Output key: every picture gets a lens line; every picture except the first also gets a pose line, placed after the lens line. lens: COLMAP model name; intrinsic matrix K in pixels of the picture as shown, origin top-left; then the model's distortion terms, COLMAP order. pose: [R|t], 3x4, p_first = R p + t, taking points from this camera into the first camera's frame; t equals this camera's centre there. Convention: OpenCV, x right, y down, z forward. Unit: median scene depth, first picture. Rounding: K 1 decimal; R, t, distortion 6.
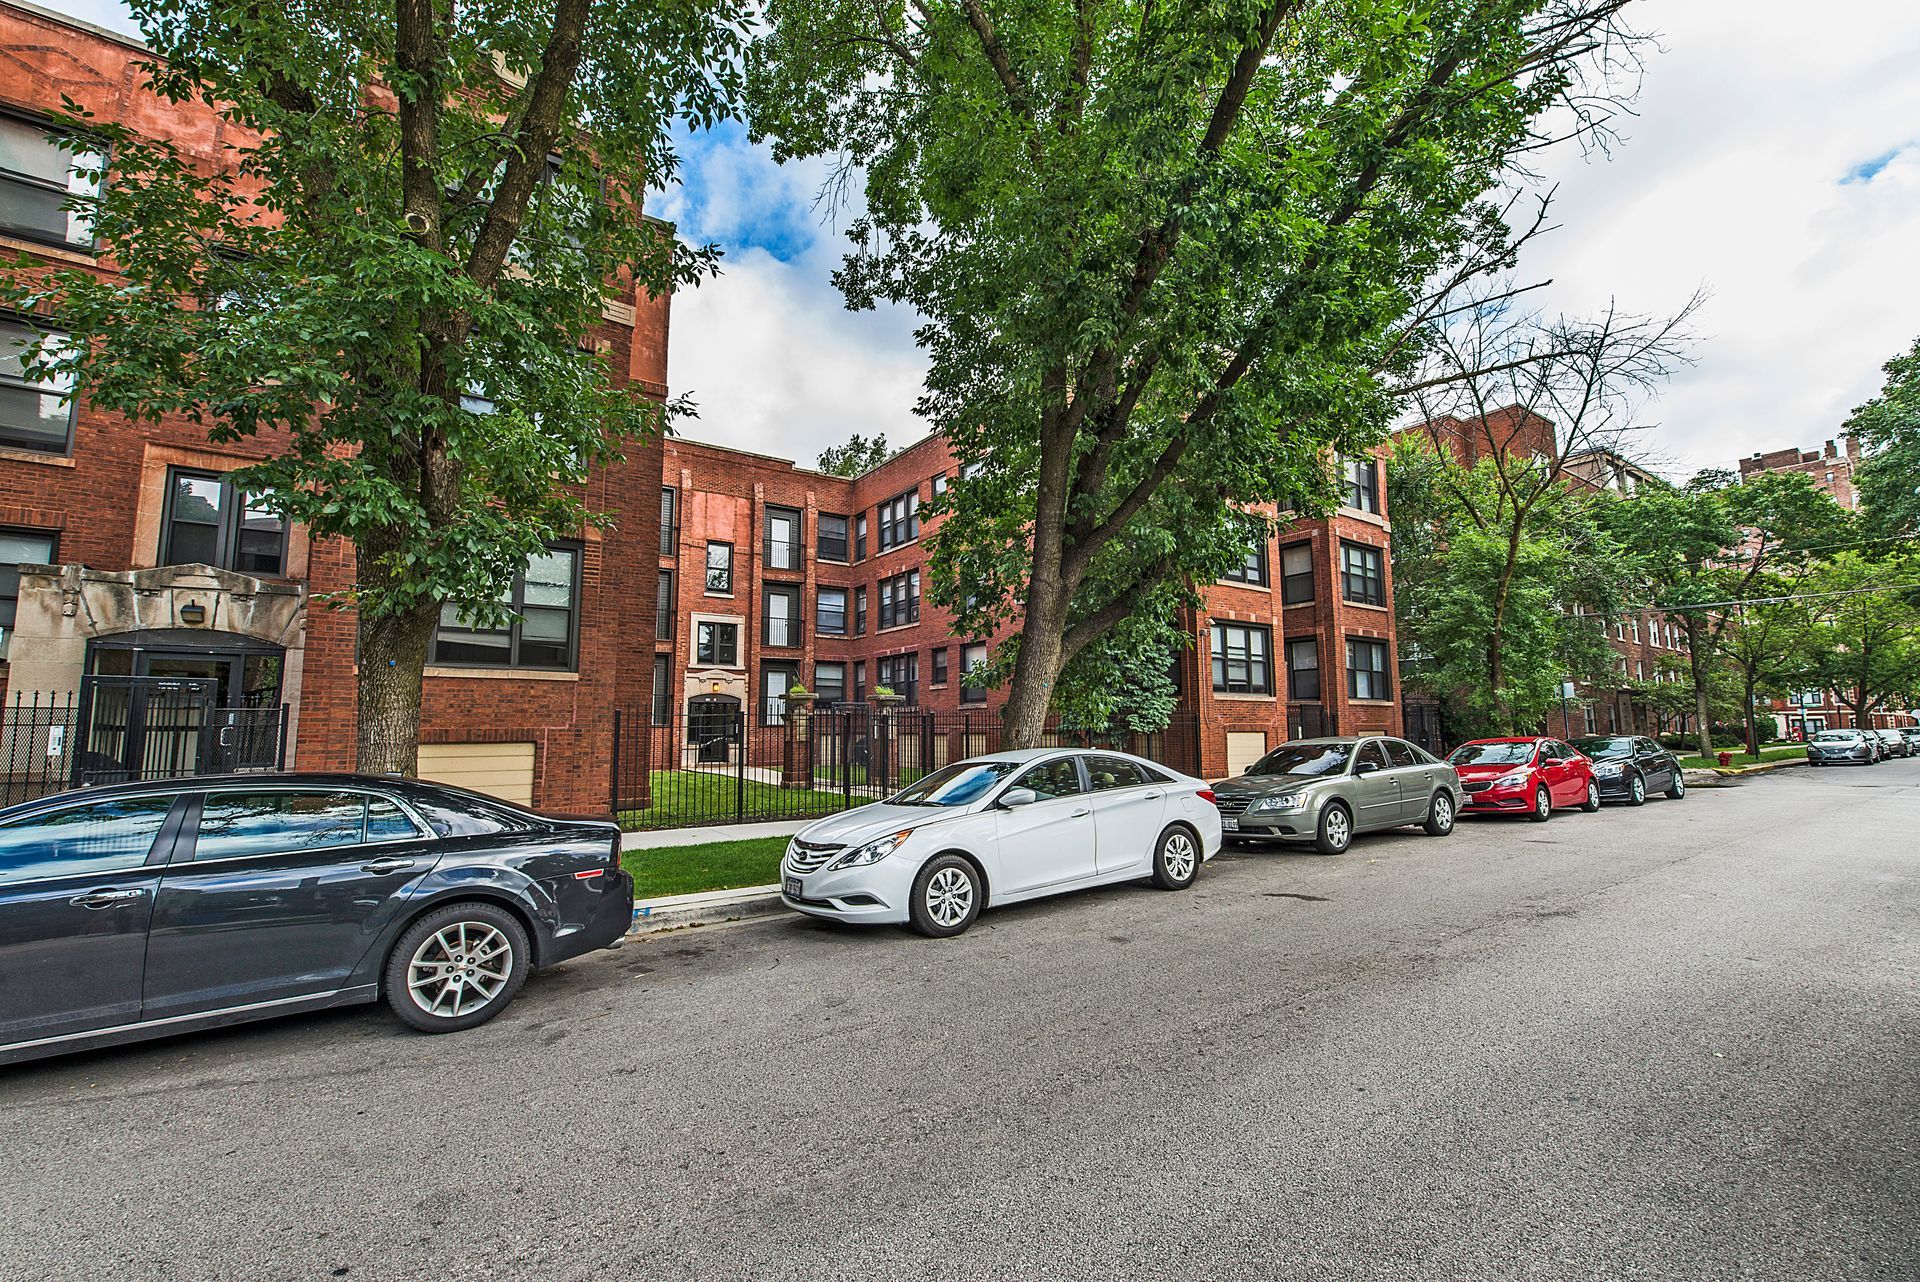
lens RADIAL K [[781.0, 0, 954.0], [0, 781.0, 644.1], [0, 0, 1]] dist [0.001730, -0.004938]
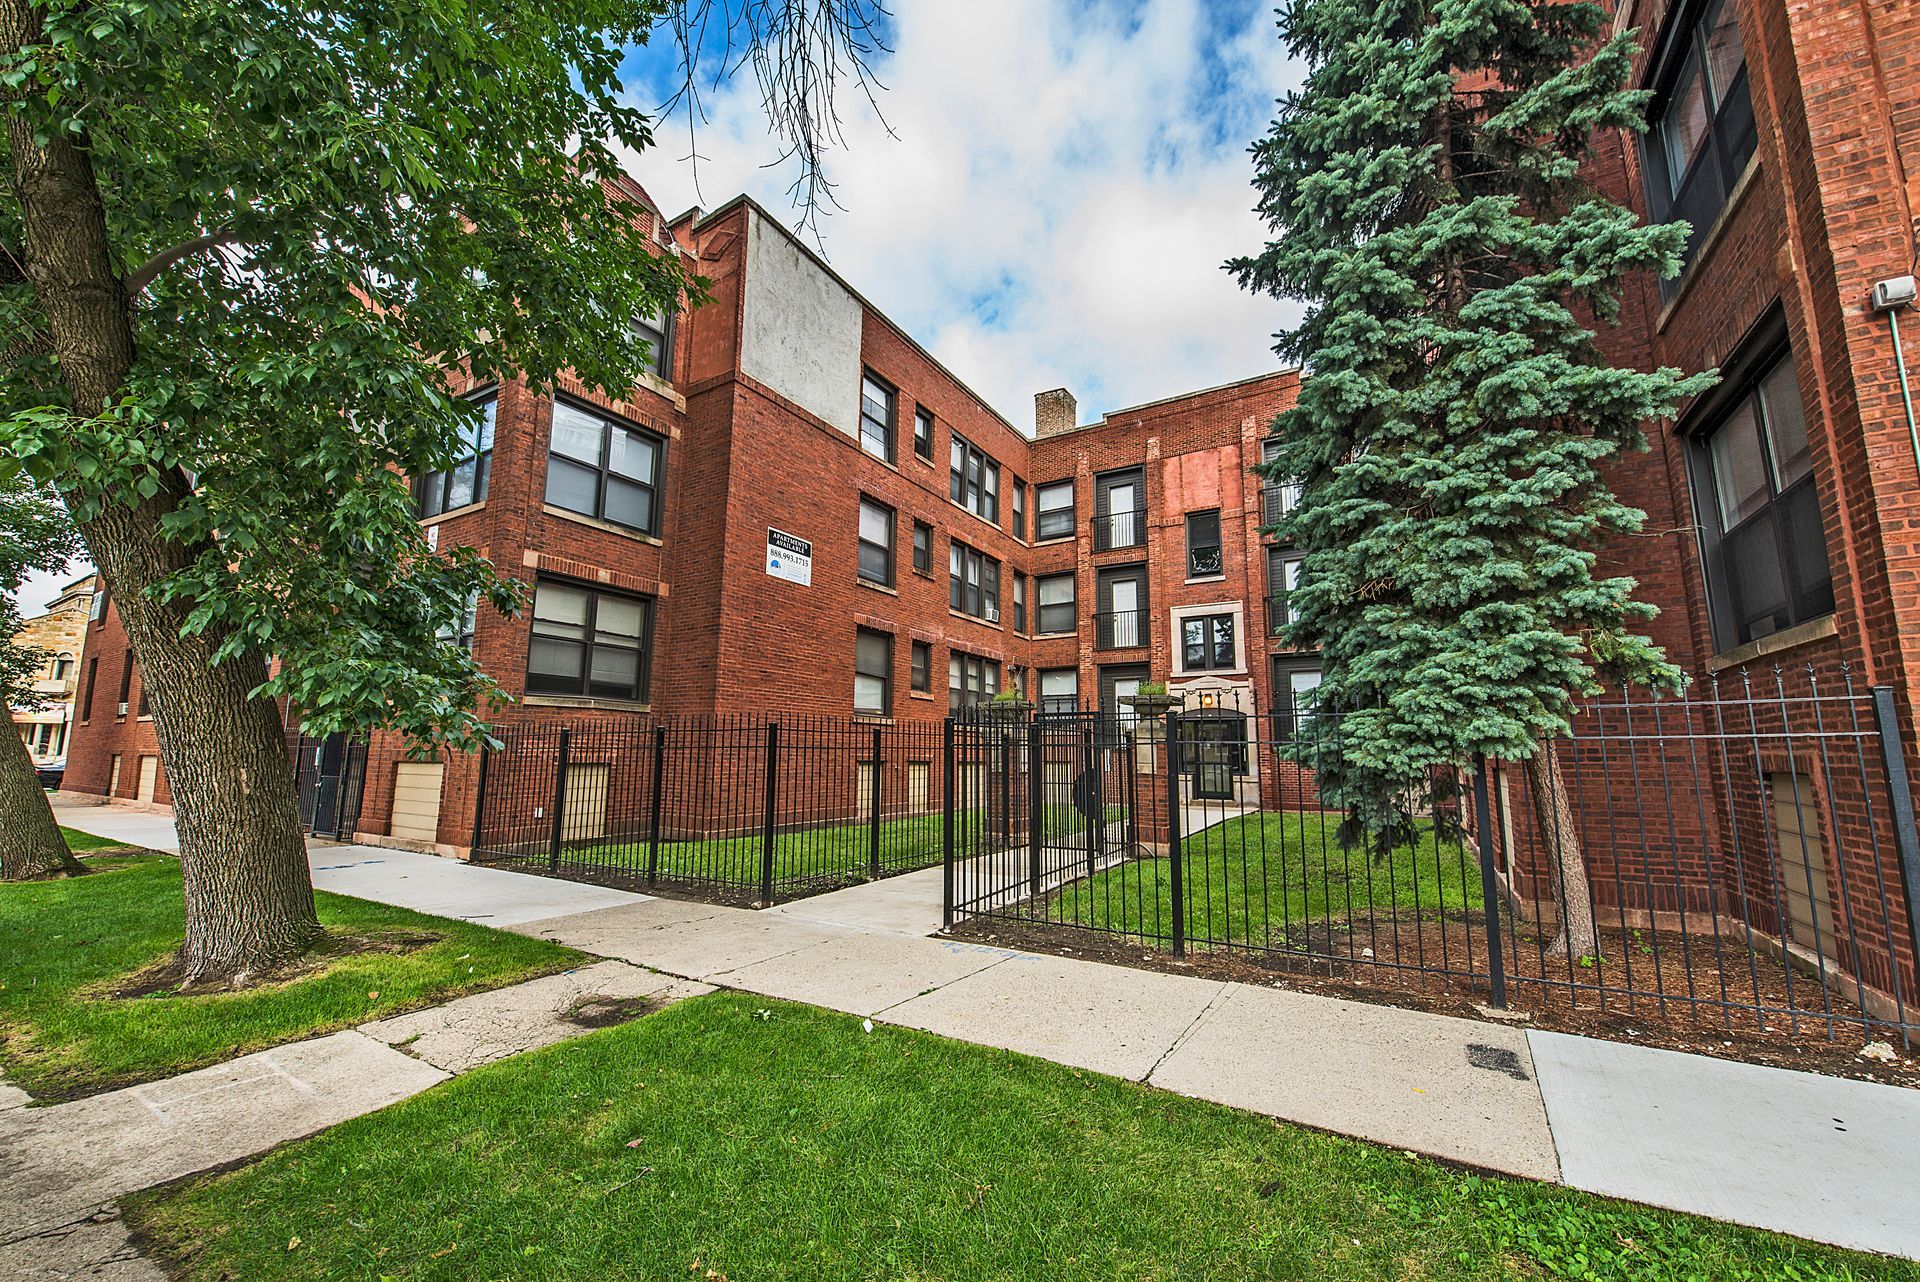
lens RADIAL K [[754.9, 0, 955.7], [0, 754.9, 645.9], [0, 0, 1]] dist [0.000524, -0.004445]
pose [[0.406778, -0.124367, -0.905022, 0.673883], [0.092472, 0.991207, -0.094647, 0.127558], [0.908835, -0.045189, 0.414702, 1.200310]]
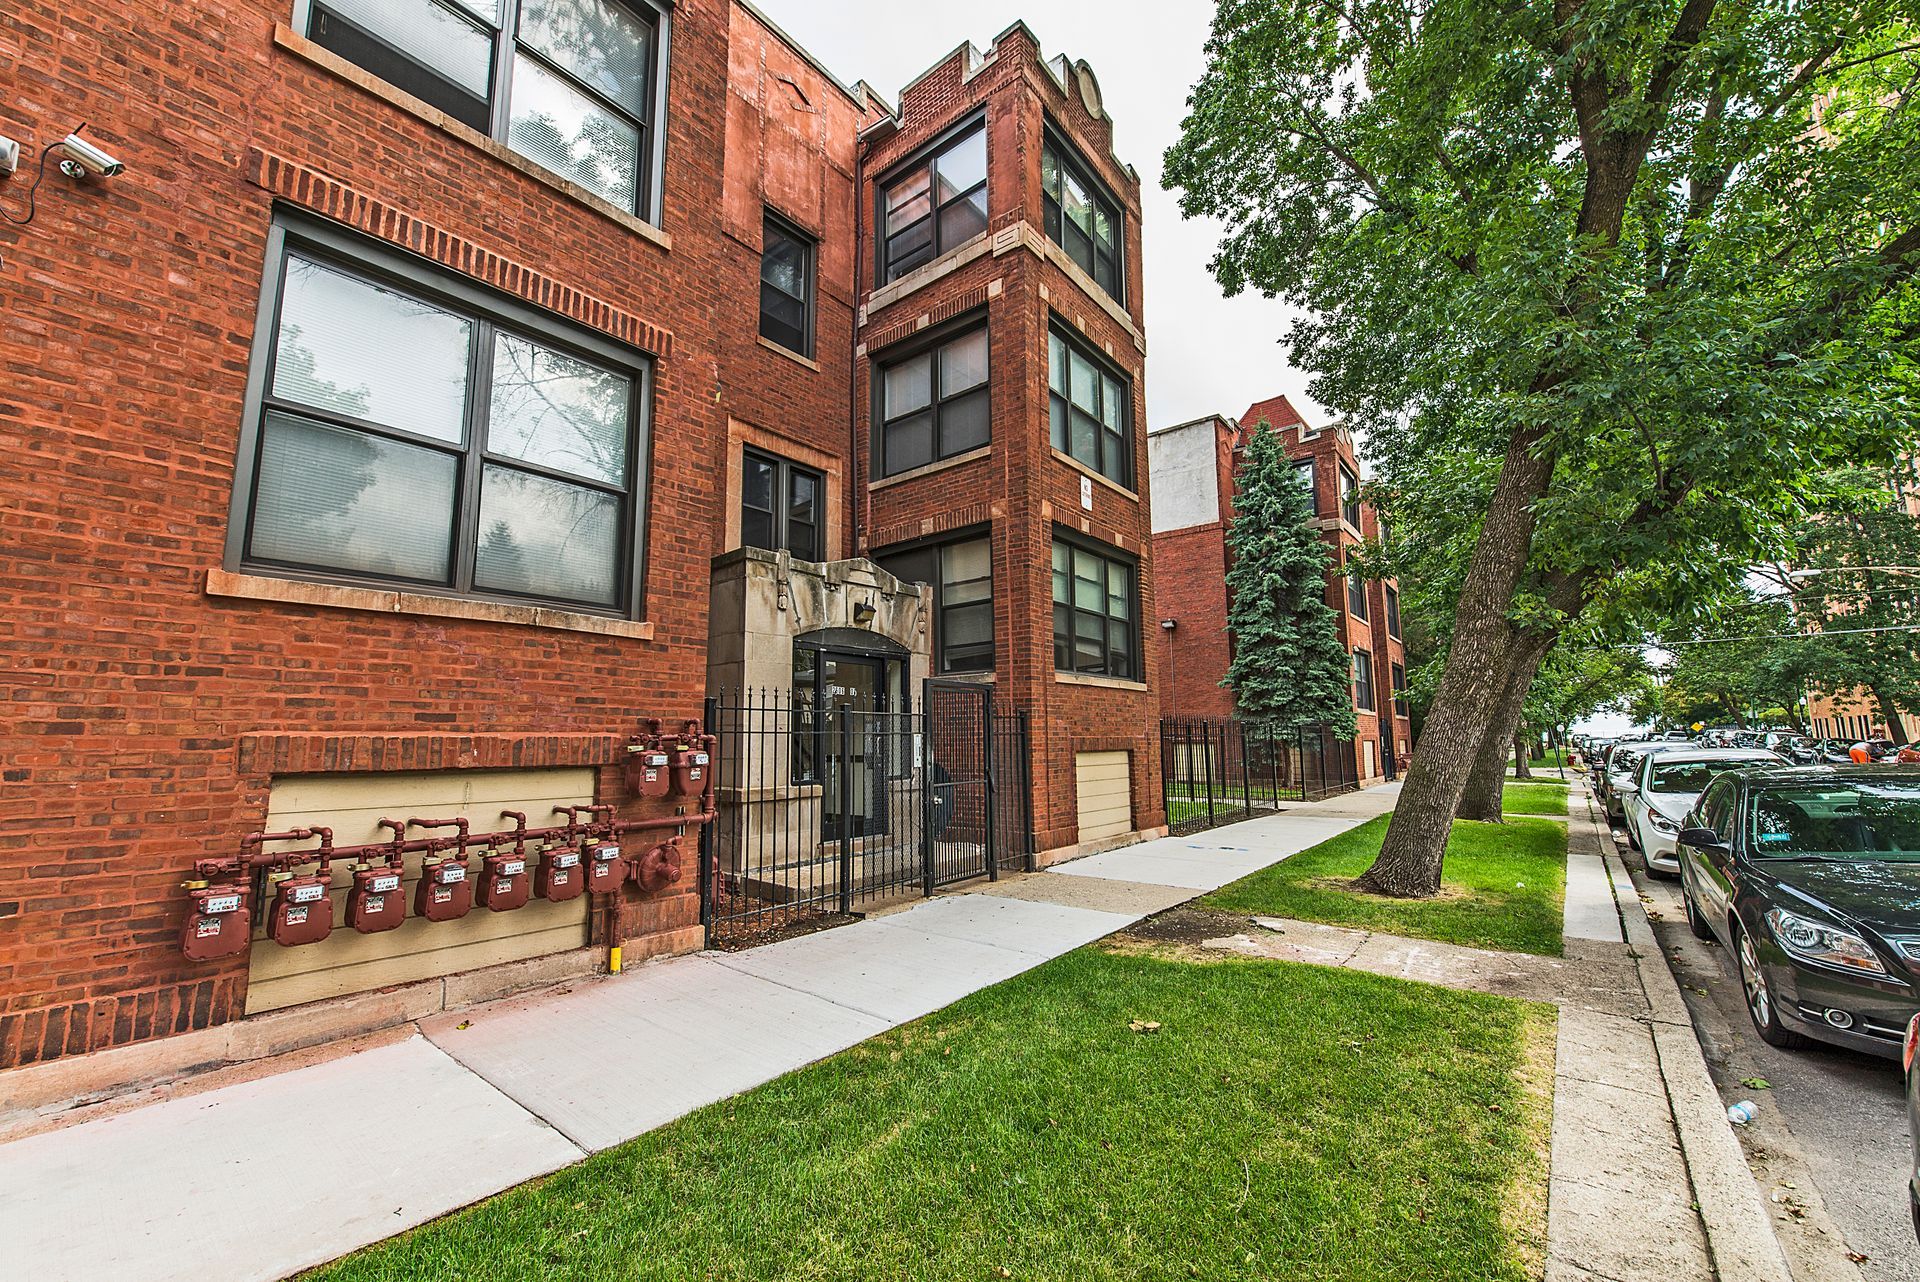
lens RADIAL K [[754.9, 0, 955.7], [0, 754.9, 645.9], [0, 0, 1]] dist [0.000524, -0.004445]
pose [[0.959097, 0.029081, 0.281580, -1.034314], [-0.023147, 0.999435, -0.024379, 0.017703], [-0.282130, 0.016865, 0.959228, 0.109989]]
